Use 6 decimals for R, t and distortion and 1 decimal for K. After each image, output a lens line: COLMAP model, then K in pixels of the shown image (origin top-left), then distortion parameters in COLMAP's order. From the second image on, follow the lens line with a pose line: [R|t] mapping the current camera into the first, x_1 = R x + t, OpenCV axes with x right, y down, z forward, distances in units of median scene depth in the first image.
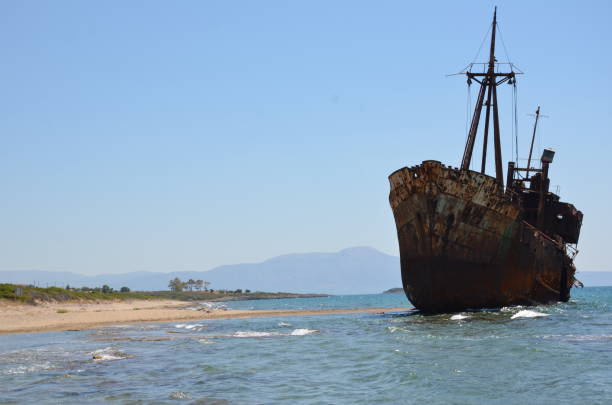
lens RADIAL K [[1171.7, 0, 305.9], [0, 1171.7, 201.9], [0, 0, 1]] dist [0.336012, 0.078792]
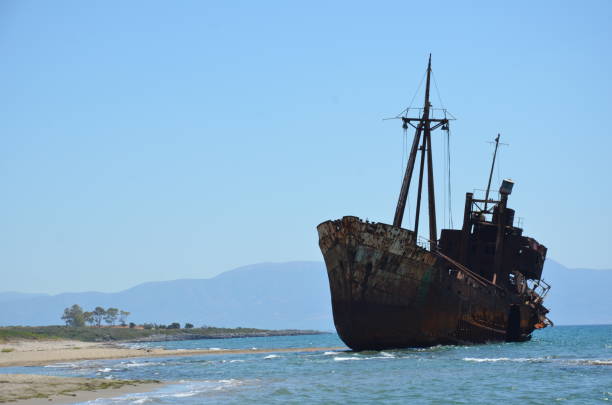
lens RADIAL K [[1979.3, 0, 306.5], [0, 1979.3, 203.3], [0, 0, 1]] dist [0.846669, 0.207820]
pose [[0.999951, 0.004072, 0.009064, 0.037480], [-0.004205, 0.999883, 0.014679, -0.060159], [-0.009003, -0.014716, 0.999851, -0.725470]]
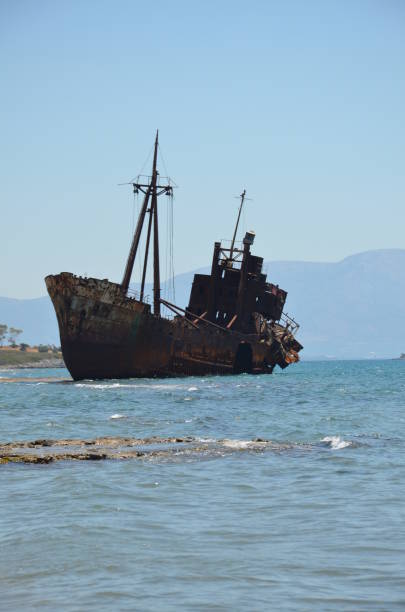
lens RADIAL K [[2791.9, 0, 217.0], [0, 2791.9, 305.1], [0, 0, 1]] dist [1.683664, 0.106994]
pose [[0.999475, 0.021610, -0.024151, 0.293551], [-0.020102, 0.997933, 0.061036, -0.162742], [0.025420, -0.060518, 0.997843, -1.861215]]
